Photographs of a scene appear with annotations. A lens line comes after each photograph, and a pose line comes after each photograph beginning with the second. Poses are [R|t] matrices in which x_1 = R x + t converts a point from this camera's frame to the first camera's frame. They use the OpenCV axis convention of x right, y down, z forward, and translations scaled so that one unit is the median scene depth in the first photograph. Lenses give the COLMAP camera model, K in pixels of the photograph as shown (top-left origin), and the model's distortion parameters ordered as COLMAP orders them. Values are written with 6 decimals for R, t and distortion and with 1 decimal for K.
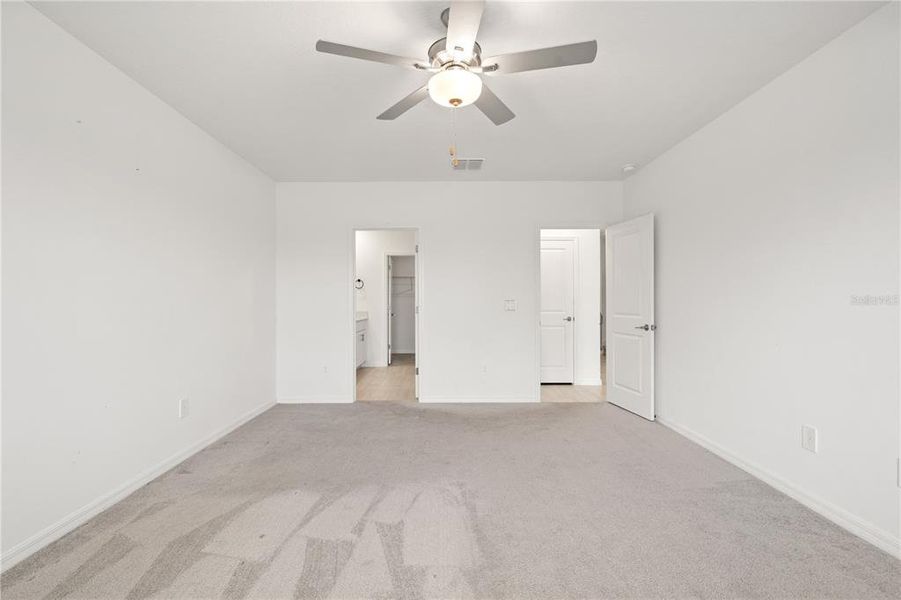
lens RADIAL K [[416.8, 0, 455.4], [0, 416.8, 299.1], [0, 0, 1]] dist [0.003980, 0.000069]
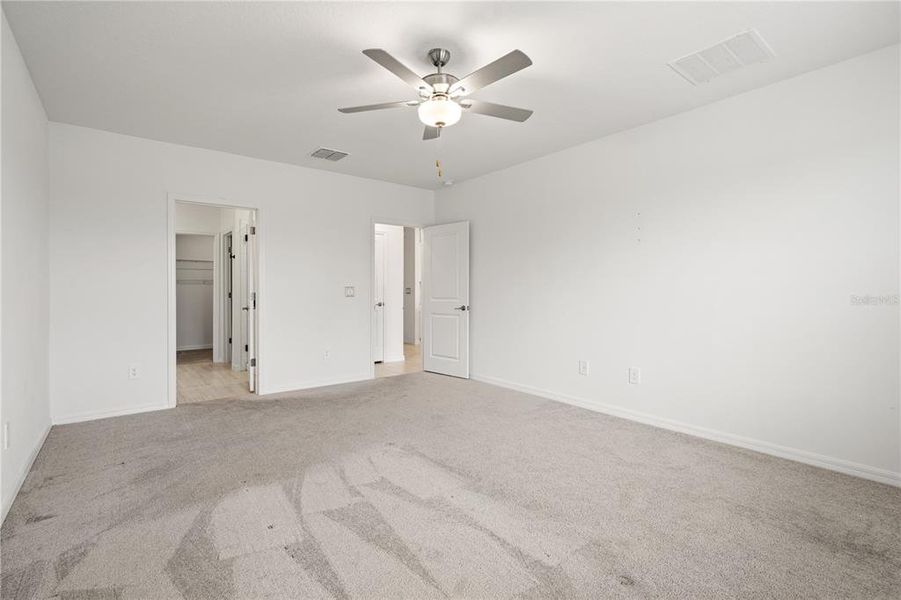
lens RADIAL K [[416.8, 0, 446.7], [0, 416.8, 291.7], [0, 0, 1]] dist [0.003980, 0.000069]
pose [[0.787879, 0.002474, 0.615824, -0.617745], [-0.004534, 0.999988, 0.001782, 0.021935], [-0.615813, -0.004196, 0.787881, 0.001725]]
